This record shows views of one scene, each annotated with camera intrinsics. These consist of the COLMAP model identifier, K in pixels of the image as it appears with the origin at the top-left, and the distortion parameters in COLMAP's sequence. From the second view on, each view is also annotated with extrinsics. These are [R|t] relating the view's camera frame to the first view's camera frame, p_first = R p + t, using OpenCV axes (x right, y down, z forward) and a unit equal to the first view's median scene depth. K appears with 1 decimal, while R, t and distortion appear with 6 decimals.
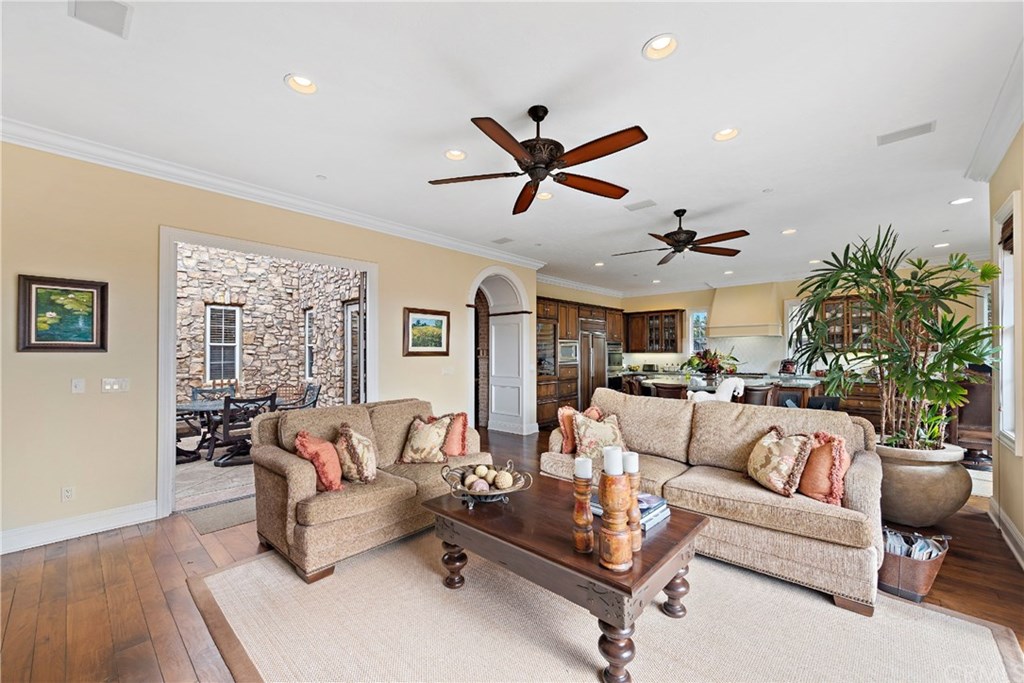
lens RADIAL K [[401.5, 0, 506.7], [0, 401.5, 343.7], [0, 0, 1]] dist [0.012228, -0.003091]
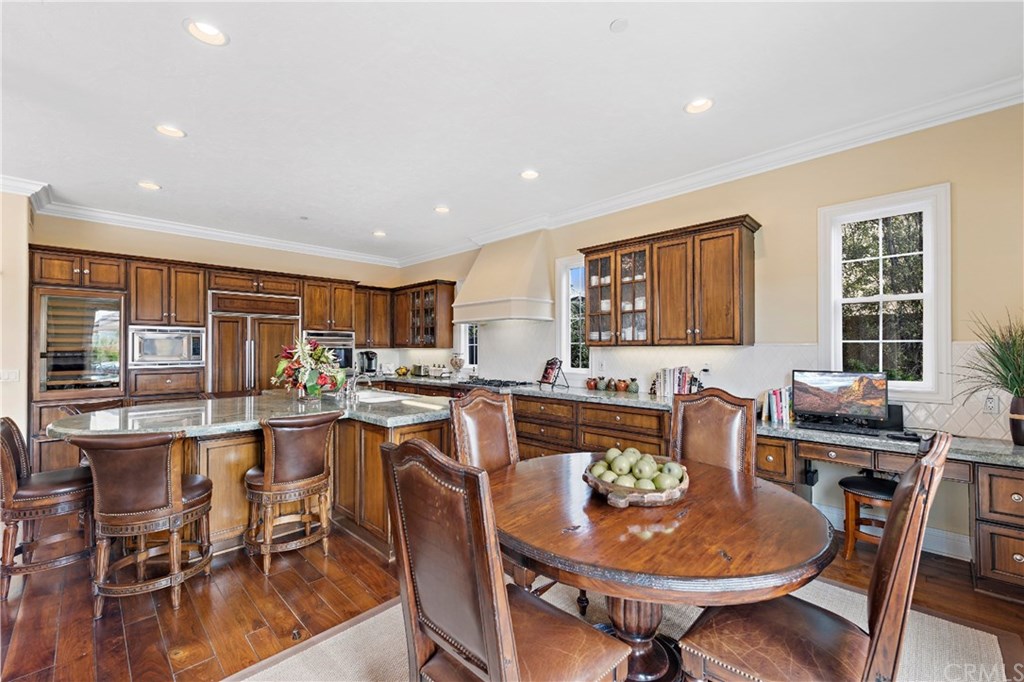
lens RADIAL K [[428.9, 0, 510.0], [0, 428.9, 343.6], [0, 0, 1]] dist [0.018785, -0.001594]
pose [[0.999611, -0.000542, -0.027887, 0.644533], [0.000898, 0.999918, 0.012748, 0.007026], [0.027878, -0.012769, 0.999530, 0.370913]]
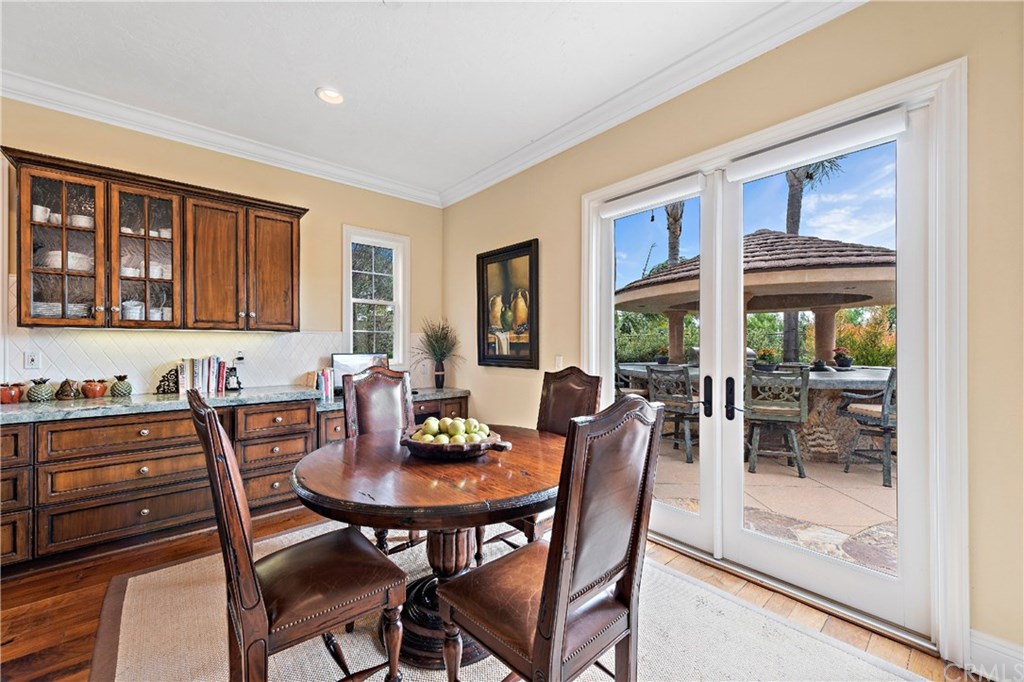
lens RADIAL K [[401.5, 0, 512.7], [0, 401.5, 343.9], [0, 0, 1]] dist [0.012228, -0.003091]
pose [[0.091328, 0.004537, 0.995811, 0.467006], [-0.025028, 0.999684, -0.002259, 0.022541], [-0.995506, -0.024716, 0.091413, 0.544198]]
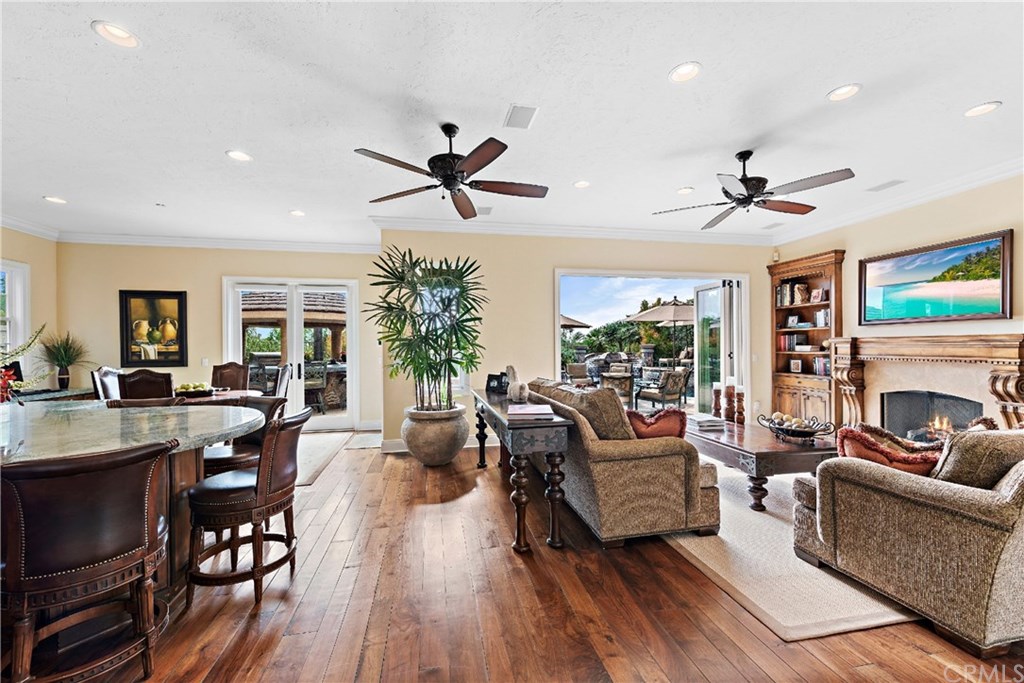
lens RADIAL K [[401.5, 0, 509.1], [0, 401.5, 348.5], [0, 0, 1]] dist [0.012228, -0.003091]
pose [[-0.817560, 0.006134, 0.575811, -0.013420], [-0.004844, 0.999835, -0.017528, 0.024507], [-0.575824, -0.017119, -0.817395, 0.819466]]
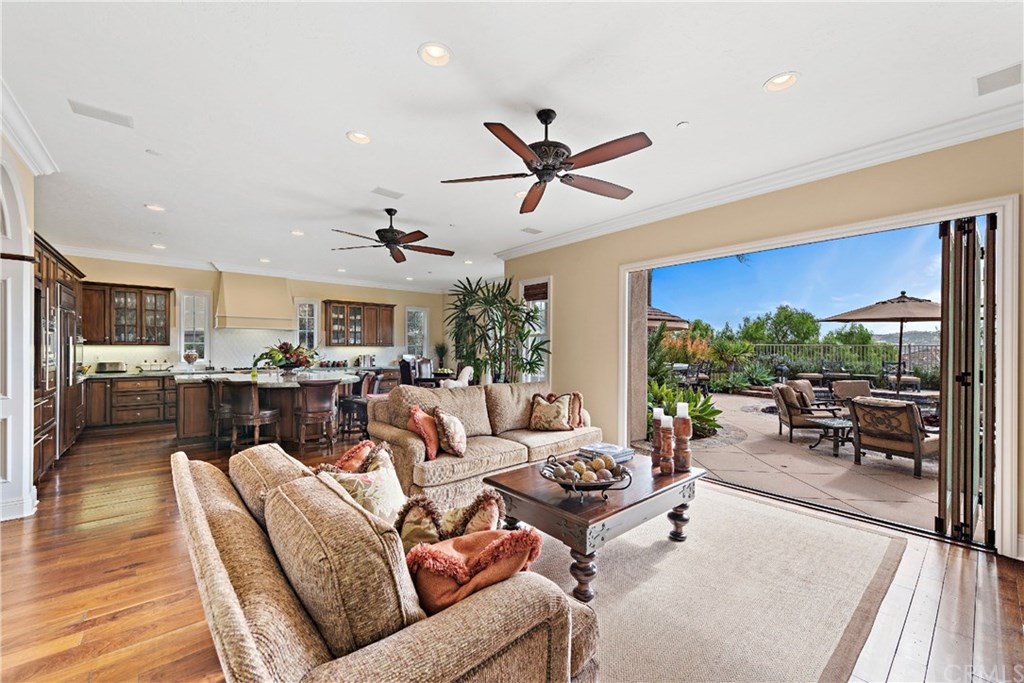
lens RADIAL K [[401.5, 0, 512.2], [0, 401.5, 349.2], [0, 0, 1]] dist [0.012228, -0.003091]
pose [[0.100248, 0.000094, 0.994962, -0.312311], [-0.030681, 0.999525, 0.002996, 0.008084], [-0.994489, -0.030826, 0.100203, 0.322259]]
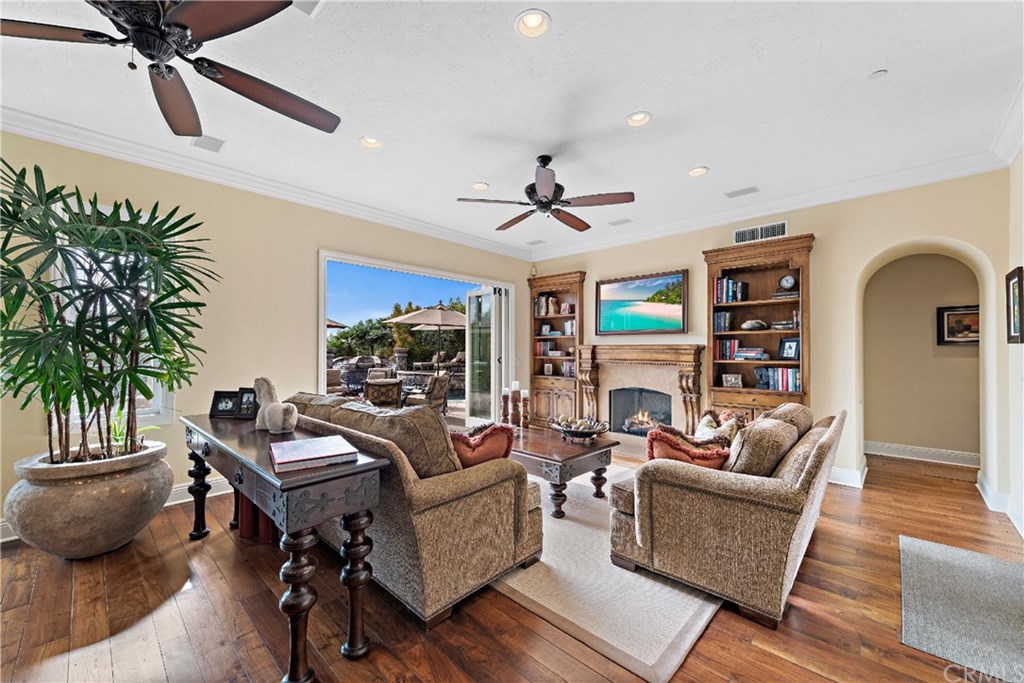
lens RADIAL K [[401.5, 0, 510.1], [0, 401.5, 347.0], [0, 0, 1]] dist [0.012228, -0.003091]
pose [[-0.999990, -0.001916, -0.004082, 0.064628], [-0.001782, 0.999465, -0.032646, 0.022474], [0.004142, -0.032638, -0.999459, 0.748210]]
